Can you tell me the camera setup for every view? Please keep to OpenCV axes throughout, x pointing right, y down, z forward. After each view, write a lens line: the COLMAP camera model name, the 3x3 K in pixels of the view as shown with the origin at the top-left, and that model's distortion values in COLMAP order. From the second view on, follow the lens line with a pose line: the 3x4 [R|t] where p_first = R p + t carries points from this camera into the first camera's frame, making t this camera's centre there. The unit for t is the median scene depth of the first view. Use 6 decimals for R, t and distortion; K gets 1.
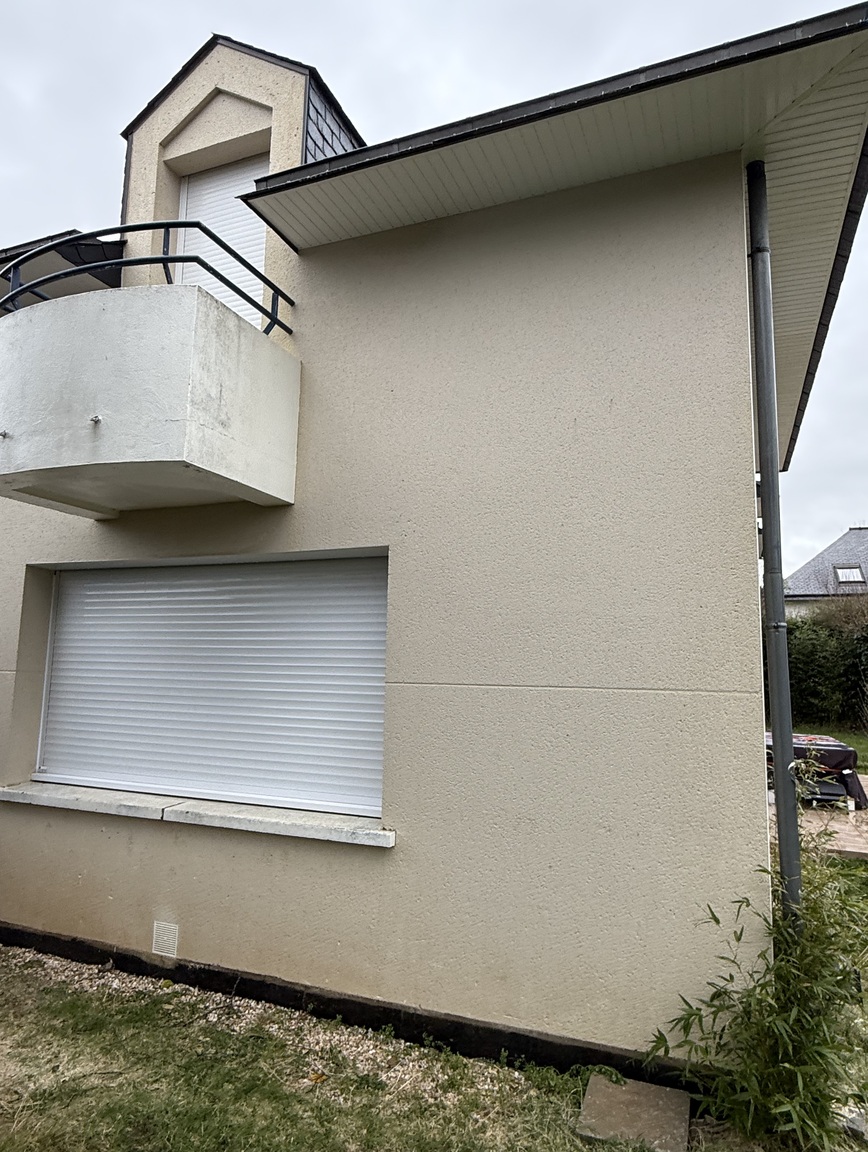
lens RADIAL K [[731.9, 0, 434.0], [0, 731.9, 576.0], [0, 0, 1]] dist [-0.000893, 0.002650]
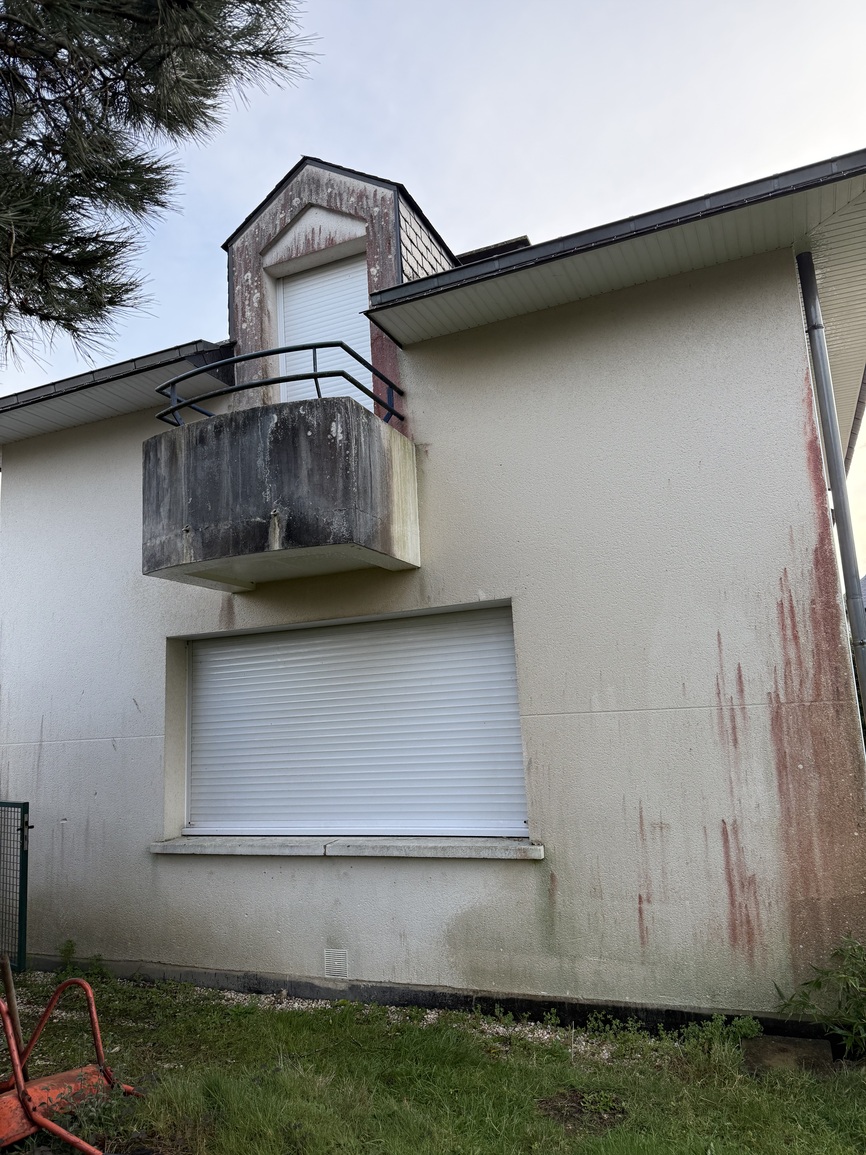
lens RADIAL K [[810.1, 0, 433.0], [0, 810.1, 577.5], [0, 0, 1]] dist [0.093764, -0.160571]
pose [[0.996898, -0.075357, -0.022689, -0.151862], [0.074114, 0.995925, -0.051381, -0.015729], [0.026469, 0.049540, 0.998421, -0.284942]]
